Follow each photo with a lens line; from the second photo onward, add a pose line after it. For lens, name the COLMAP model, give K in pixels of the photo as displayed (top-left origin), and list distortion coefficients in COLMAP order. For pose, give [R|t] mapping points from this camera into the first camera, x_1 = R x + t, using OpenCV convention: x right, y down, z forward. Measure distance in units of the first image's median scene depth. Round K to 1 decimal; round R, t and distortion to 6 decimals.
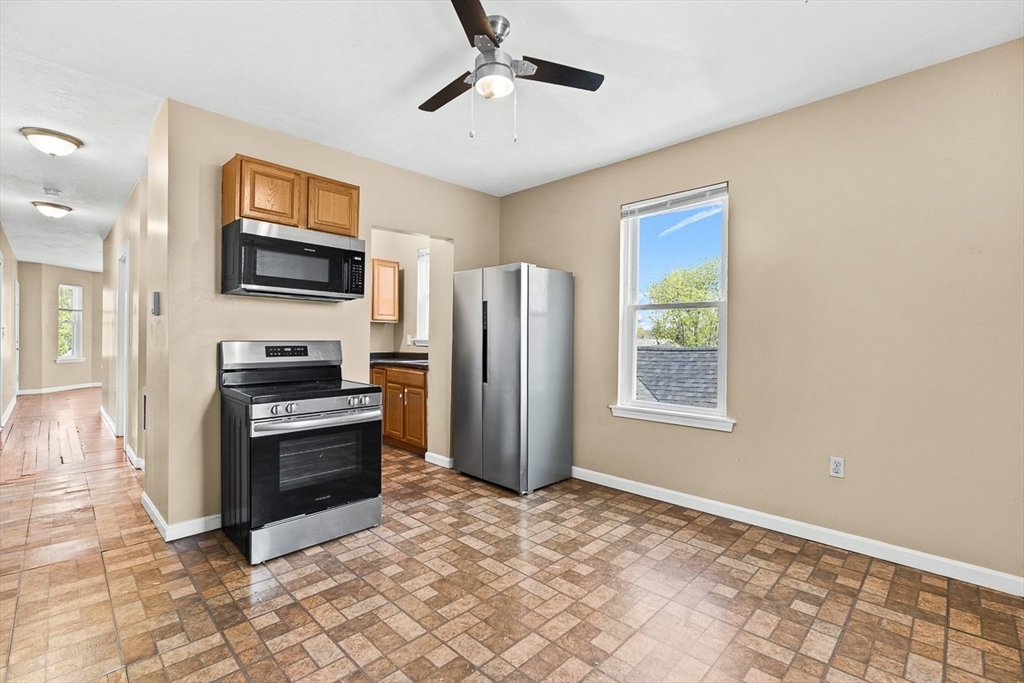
lens RADIAL K [[456.1, 0, 512.0], [0, 456.1, 341.5], [0, 0, 1]] dist [0.000811, -0.000317]
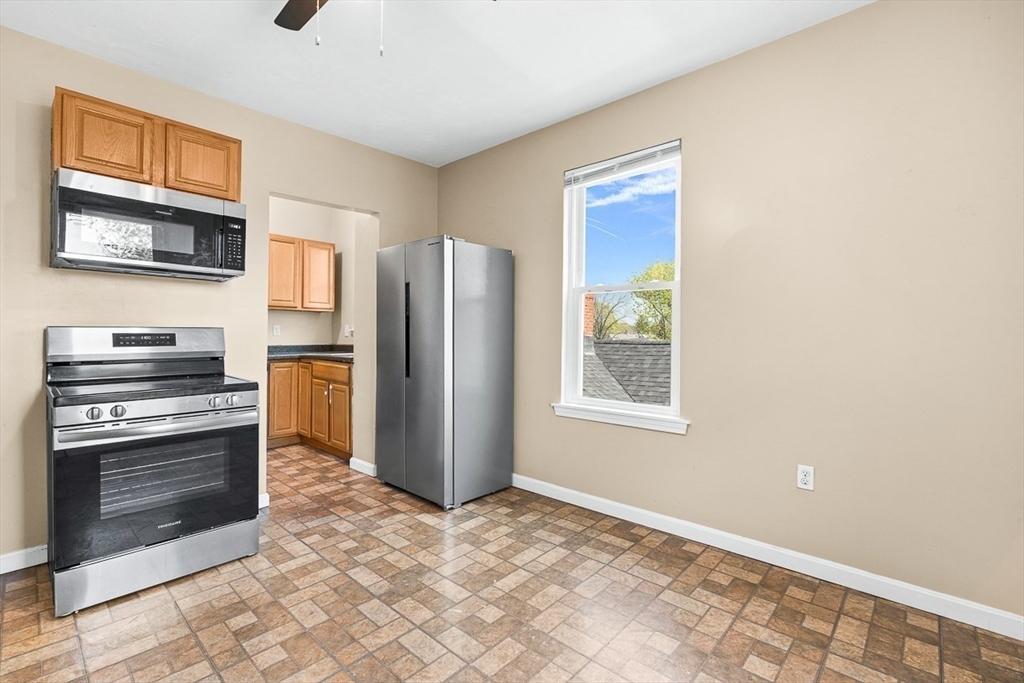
lens RADIAL K [[458.5, 0, 513.4], [0, 458.5, 335.7], [0, 0, 1]] dist [0.000288, 0.000120]
pose [[0.999358, -0.000807, 0.035809, 0.135470], [0.000901, 0.999996, -0.002598, 0.017151], [-0.035807, 0.002629, 0.999355, 0.165569]]
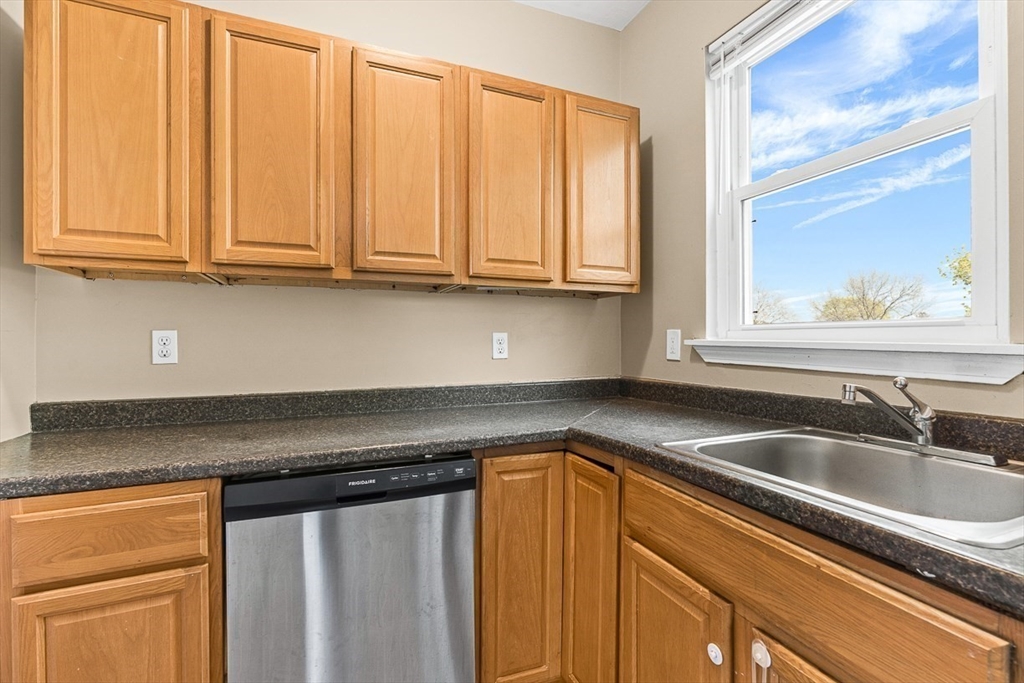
lens RADIAL K [[458.5, 0, 513.4], [0, 458.5, 335.7], [0, 0, 1]] dist [0.000288, 0.000120]
pose [[0.917818, -0.008297, -0.396914, -0.386385], [0.002968, 0.999897, -0.014038, -0.010049], [0.396989, 0.011707, 0.917749, 1.264223]]
